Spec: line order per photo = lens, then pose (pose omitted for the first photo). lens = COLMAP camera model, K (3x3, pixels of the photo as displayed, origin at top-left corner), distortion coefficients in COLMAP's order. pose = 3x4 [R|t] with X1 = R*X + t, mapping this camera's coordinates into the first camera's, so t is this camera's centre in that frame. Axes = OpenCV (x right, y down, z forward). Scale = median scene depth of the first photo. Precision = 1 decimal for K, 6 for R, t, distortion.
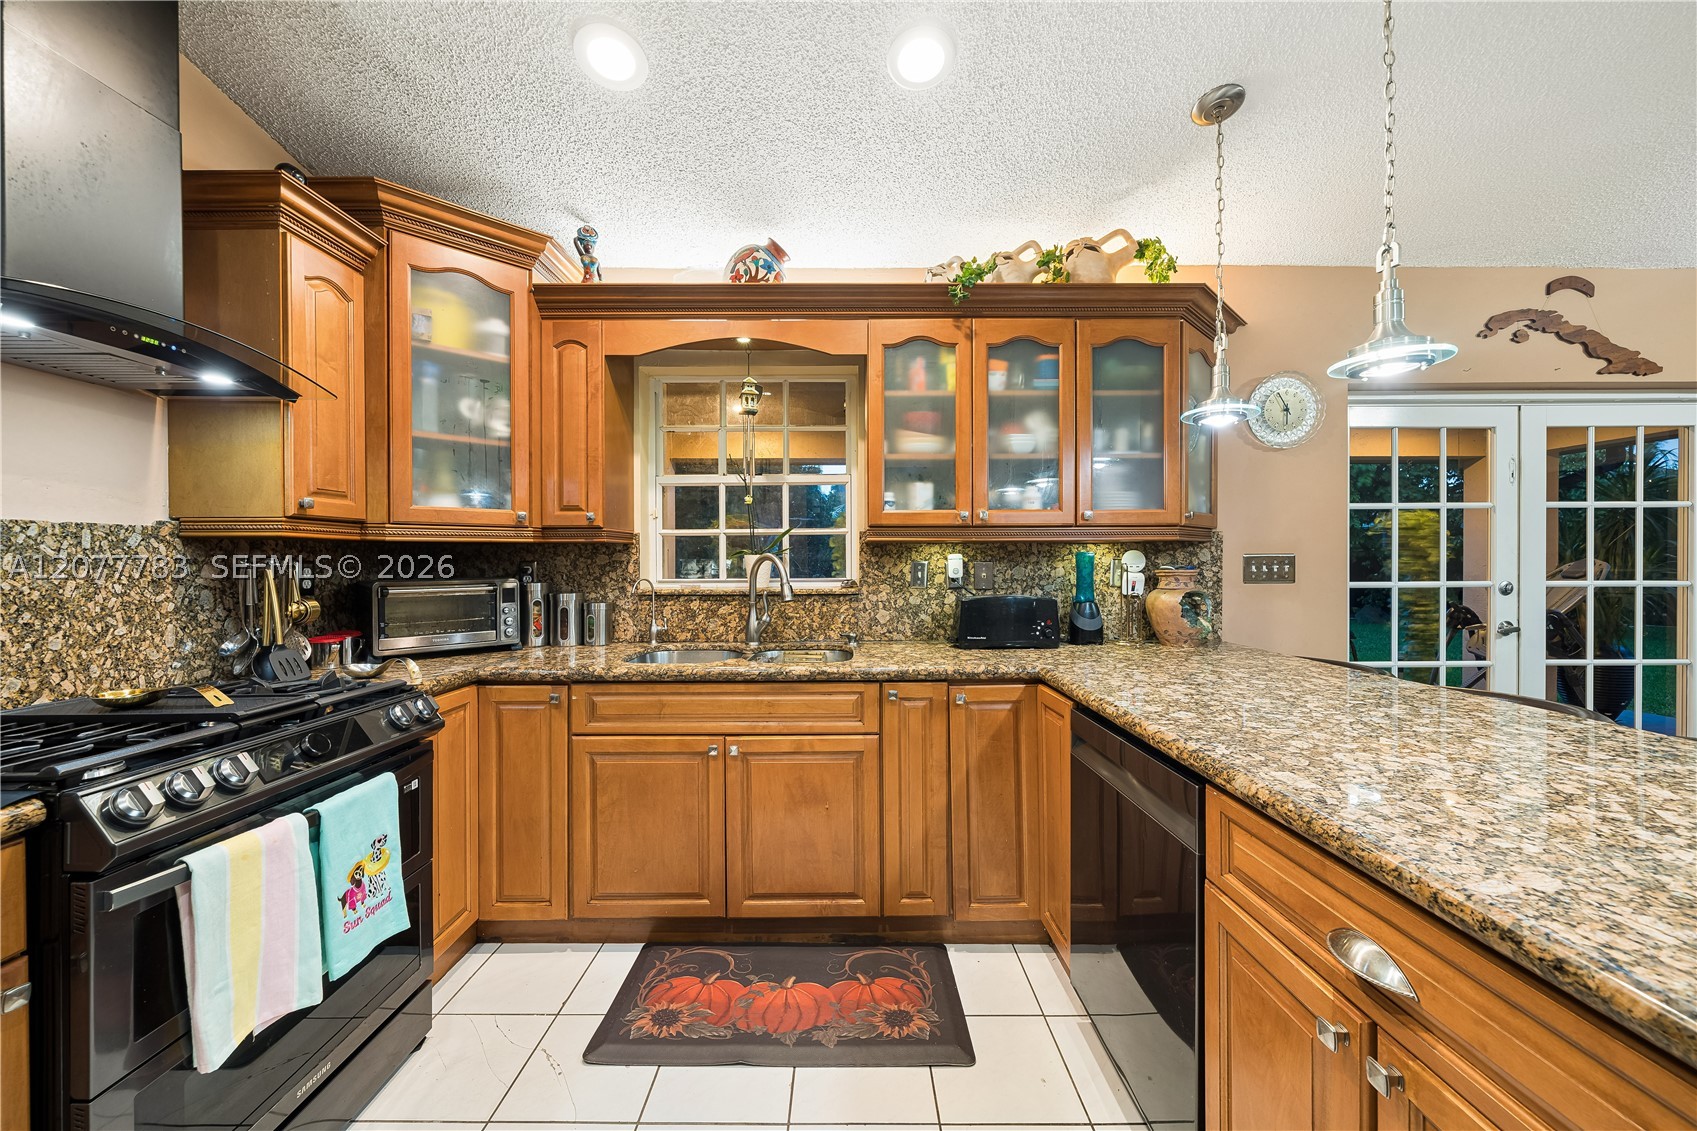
lens RADIAL K [[629.3, 0, 844.9], [0, 629.3, 559.1], [0, 0, 1]] dist [-0.001463, -0.000072]
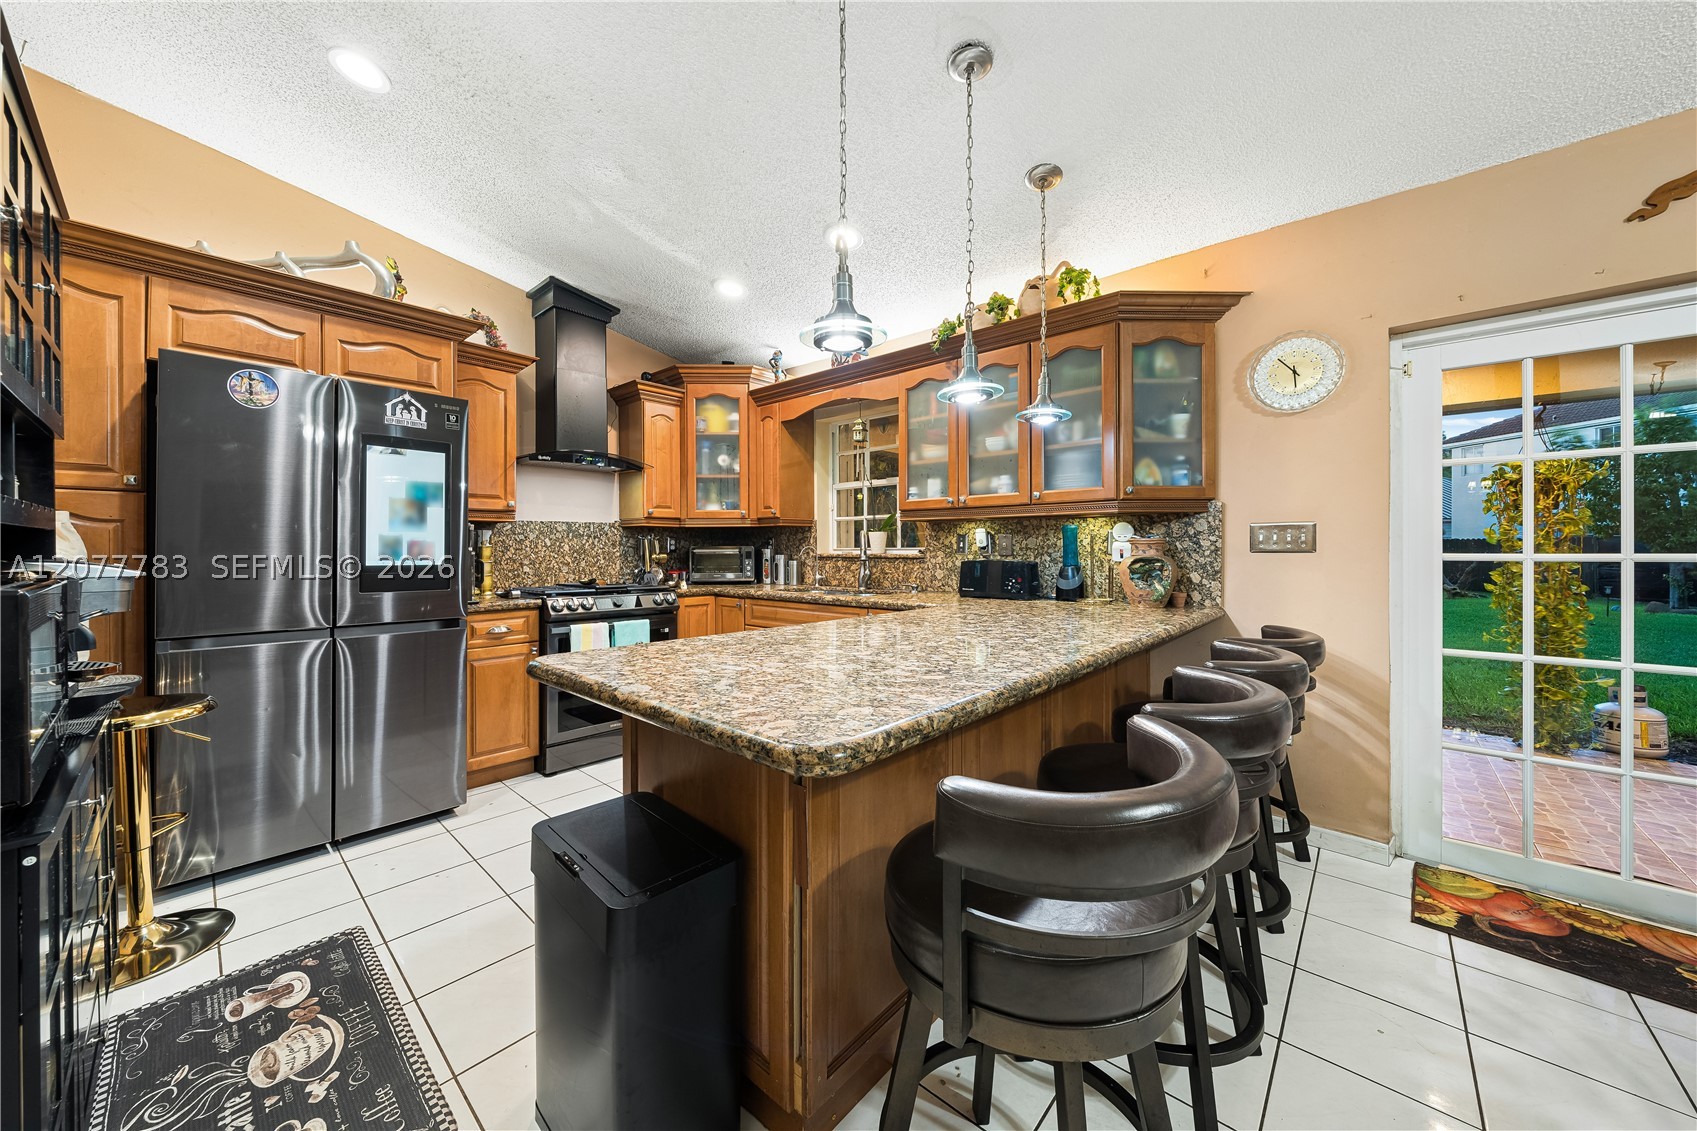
lens RADIAL K [[595.9, 0, 841.8], [0, 595.9, 542.4], [0, 0, 1]] dist [0.000120, 0.000025]
pose [[0.748513, -0.004528, -0.663105, 0.884407], [0.001275, 0.999985, -0.005389, 0.030702], [0.663119, 0.003188, 0.748507, -0.159098]]
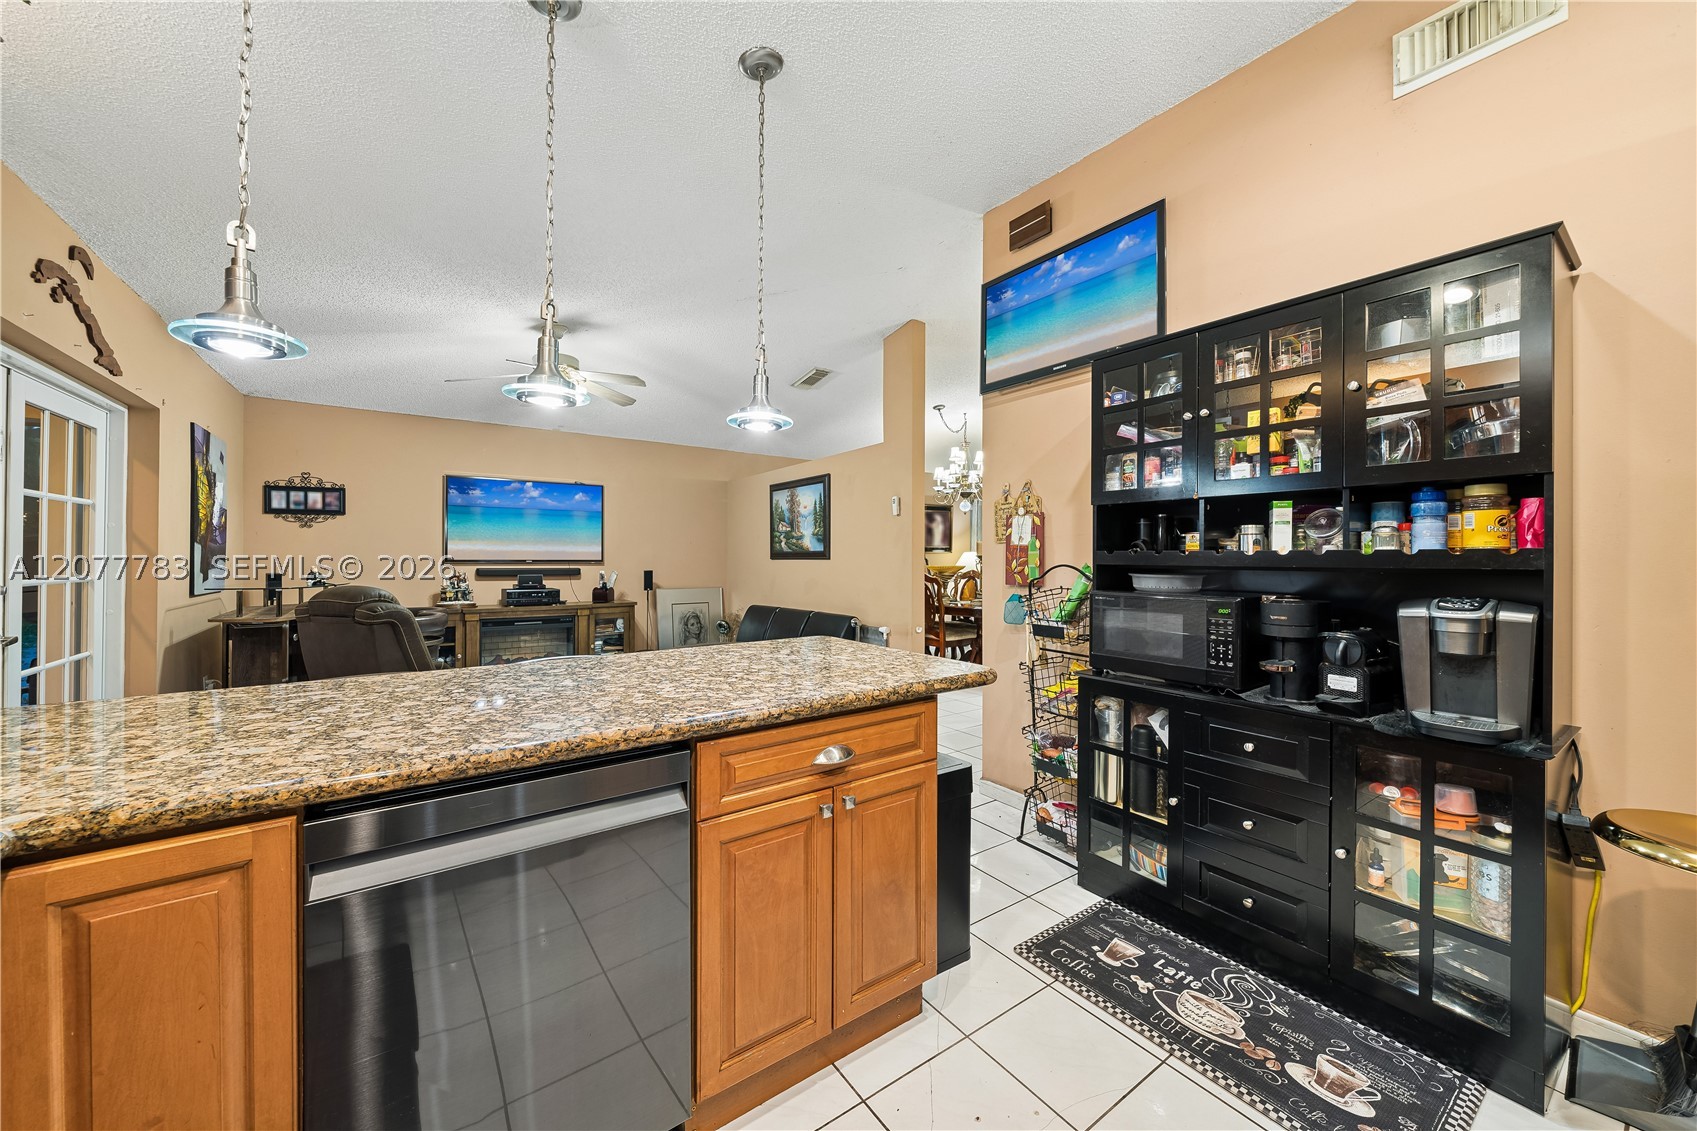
lens RADIAL K [[629.3, 0, 844.9], [0, 629.3, 559.1], [0, 0, 1]] dist [-0.001463, -0.000072]
pose [[-0.586727, 0.002192, 0.809782, -0.262485], [-0.002297, 0.999988, -0.004372, 0.006188], [-0.809782, -0.004425, -0.586715, 0.697546]]
